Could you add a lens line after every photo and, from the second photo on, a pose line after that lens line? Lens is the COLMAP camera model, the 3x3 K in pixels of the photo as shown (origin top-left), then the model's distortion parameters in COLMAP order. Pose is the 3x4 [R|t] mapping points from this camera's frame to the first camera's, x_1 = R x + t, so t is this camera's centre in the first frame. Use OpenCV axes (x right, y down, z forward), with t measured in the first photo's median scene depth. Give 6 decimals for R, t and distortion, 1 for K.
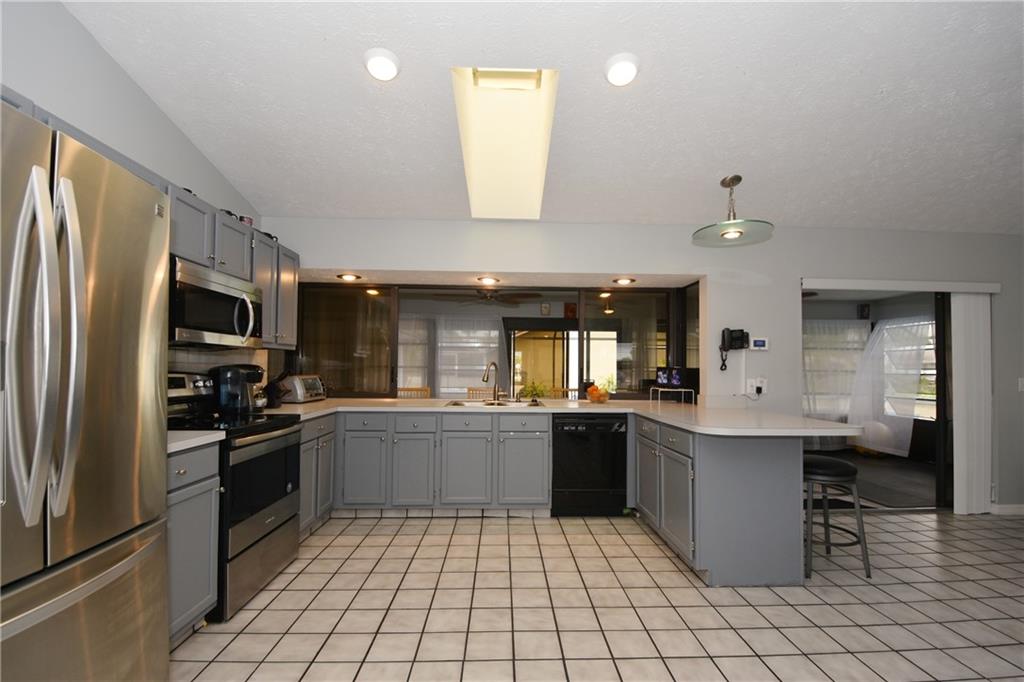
lens RADIAL K [[449.7, 0, 515.7], [0, 449.7, 356.5], [0, 0, 1]] dist [0.016582, -0.023101]
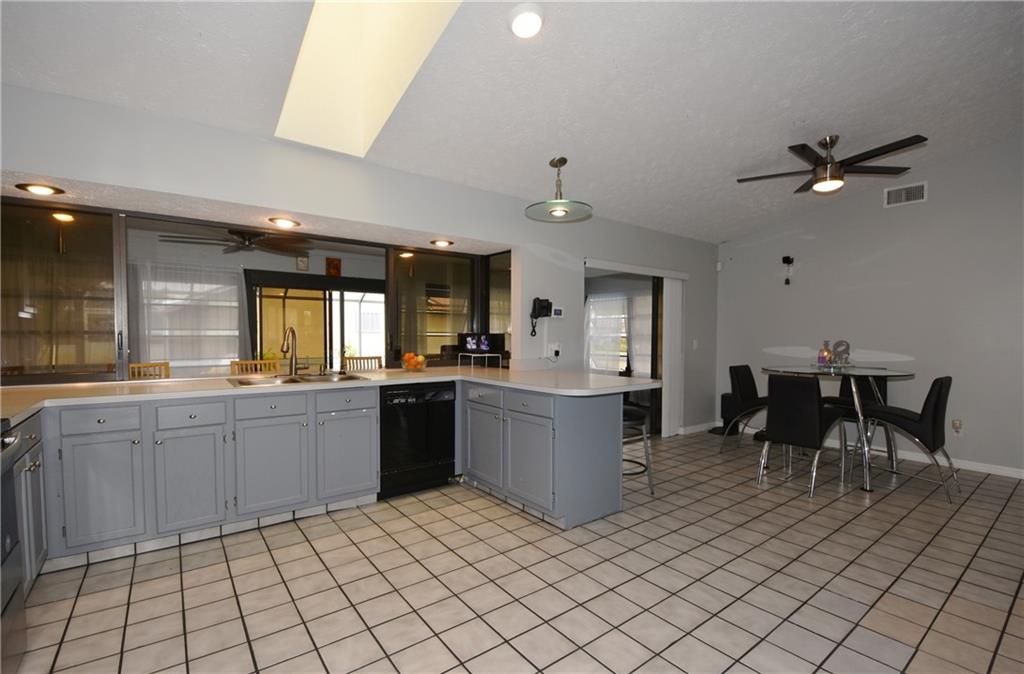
lens RADIAL K [[455.5, 0, 516.7], [0, 455.5, 351.3], [0, 0, 1]] dist [0.019065, -0.025211]
pose [[0.814545, -0.026928, 0.579475, -0.215418], [-0.013903, 0.997729, 0.065907, -0.005308], [-0.579934, -0.061741, 0.812321, 0.119725]]
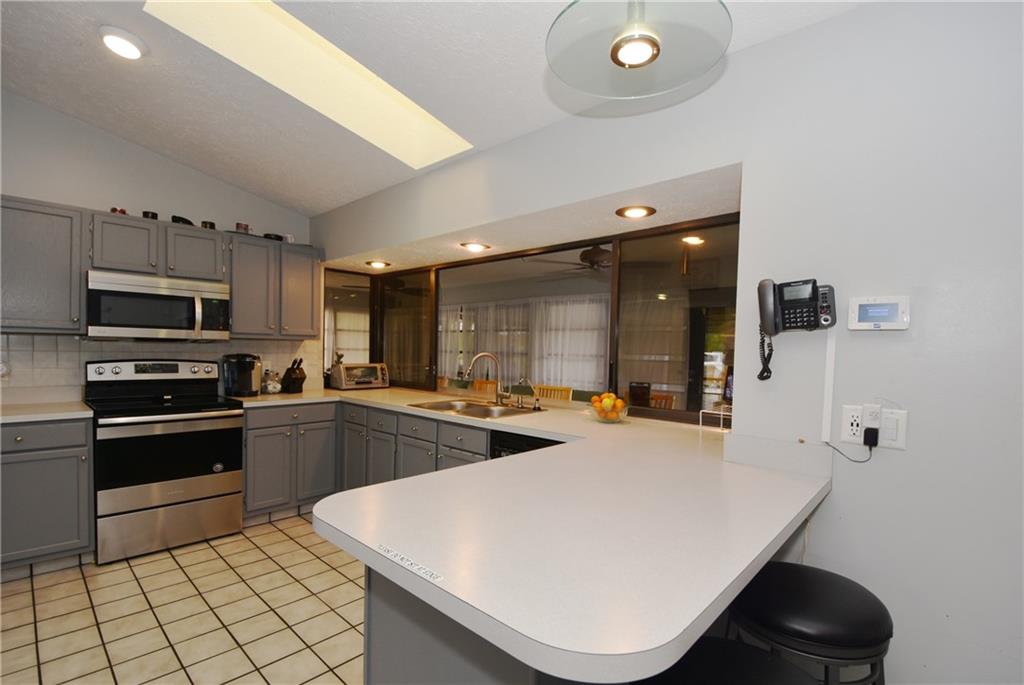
lens RADIAL K [[469.3, 0, 524.7], [0, 469.3, 360.1], [0, 0, 1]] dist [0.014867, -0.000196]
pose [[0.721574, 0.021997, -0.691988, 0.605103], [0.004240, 0.999336, 0.036189, -0.004899], [0.692324, -0.029047, 0.721002, 0.516921]]
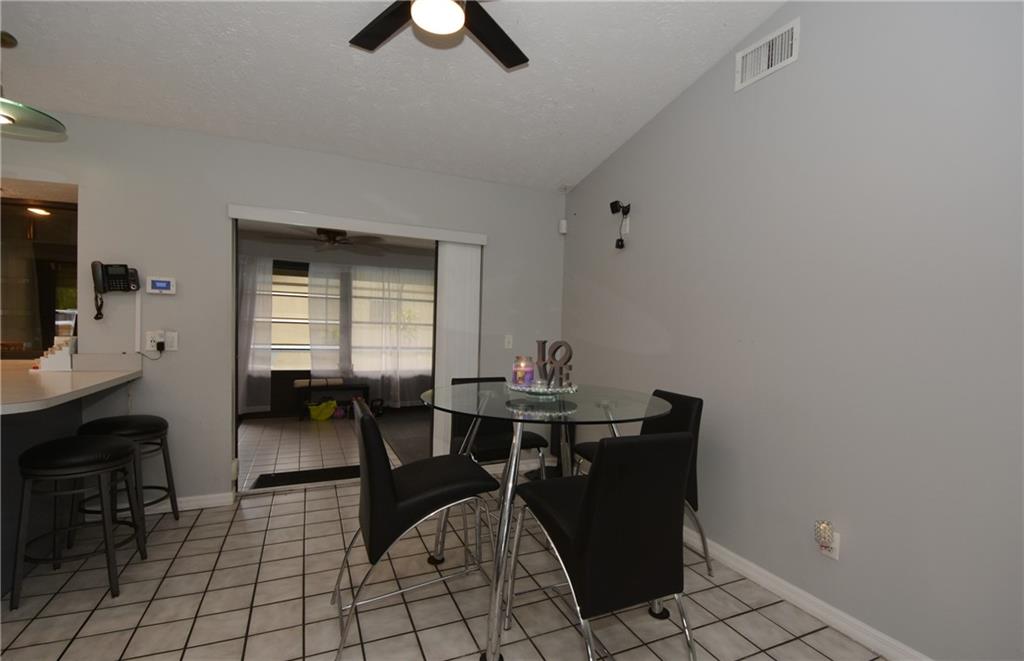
lens RADIAL K [[459.9, 0, 513.4], [0, 459.9, 346.6], [0, 0, 1]] dist [0.019352, -0.022410]
pose [[0.926684, 0.001938, 0.375837, 0.803580], [-0.033047, 0.996534, 0.076344, -0.004515], [-0.374386, -0.083167, 0.923536, 0.050578]]
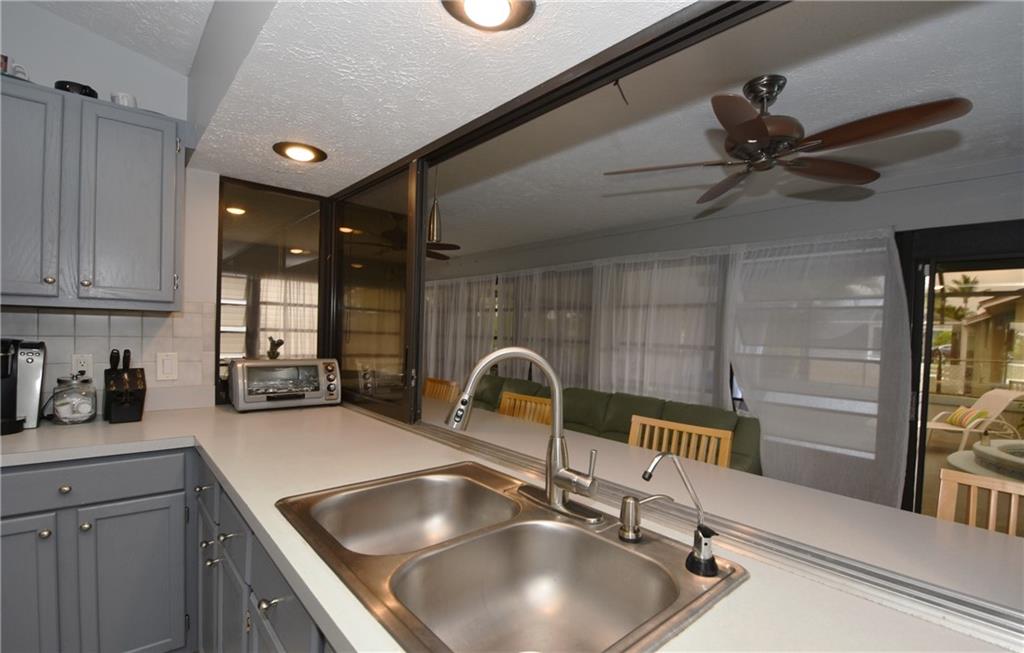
lens RADIAL K [[458.4, 0, 514.8], [0, 458.4, 340.8], [0, 0, 1]] dist [0.000602, -0.011188]
pose [[0.634918, 0.025219, -0.772168, 0.148372], [-0.007607, 0.999623, 0.026393, 0.002301], [0.772542, -0.010883, 0.634870, 0.930189]]
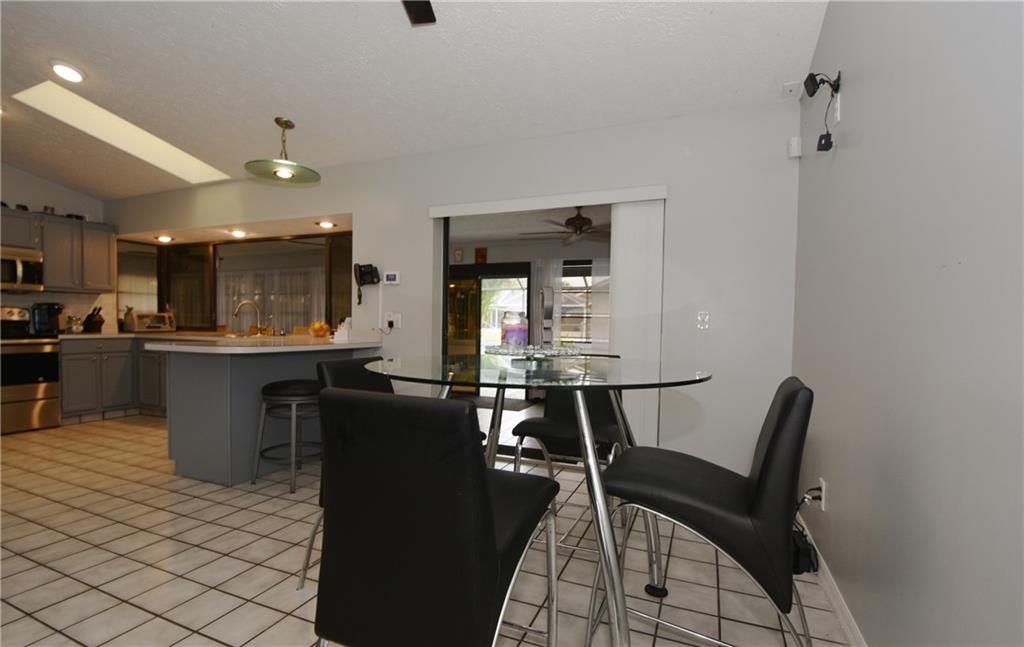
lens RADIAL K [[467.5, 0, 514.5], [0, 467.5, 343.2], [0, 0, 1]] dist [0.018964, -0.024926]
pose [[0.911602, 0.021586, -0.410507, 1.225100], [0.003625, 0.998159, 0.060537, 0.054256], [0.411058, -0.056674, 0.909846, 0.162128]]
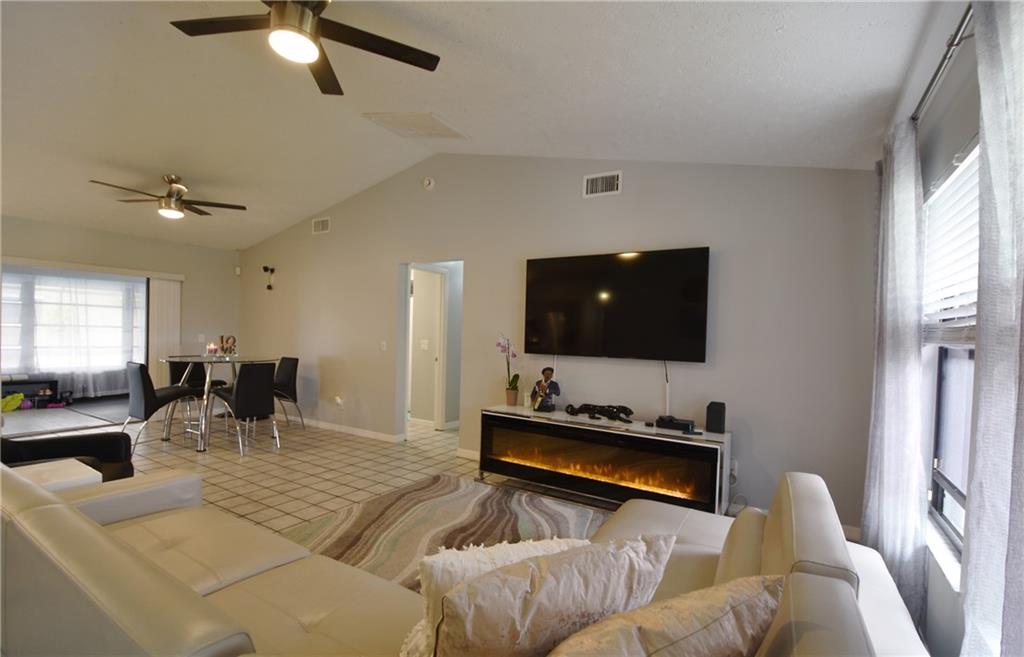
lens RADIAL K [[458.4, 0, 514.8], [0, 458.4, 342.8], [0, 0, 1]] dist [0.000602, -0.011188]
pose [[0.551352, -0.010033, 0.834212, 0.385789], [-0.046698, 0.997989, 0.042866, -0.048026], [-0.832965, -0.062590, 0.549775, -0.937387]]
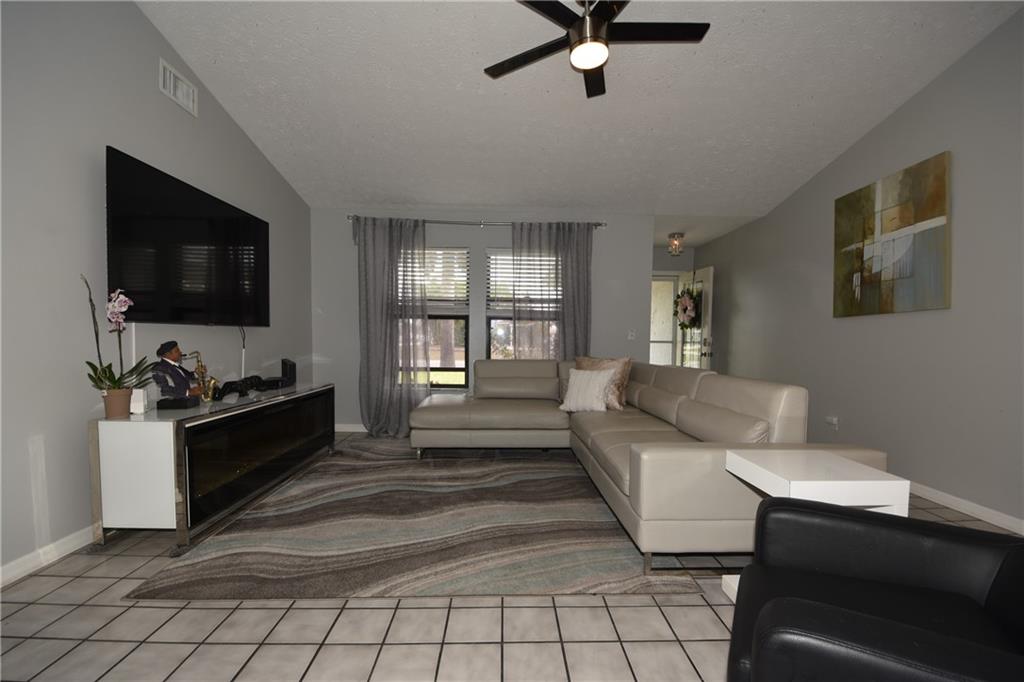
lens RADIAL K [[449.7, 0, 515.7], [0, 449.7, 356.5], [0, 0, 1]] dist [0.016582, -0.023101]
pose [[-0.999780, -0.019523, 0.007714, 0.799151], [-0.019395, 0.999678, 0.016387, 0.054555], [-0.008032, 0.016234, -0.999836, 0.272517]]
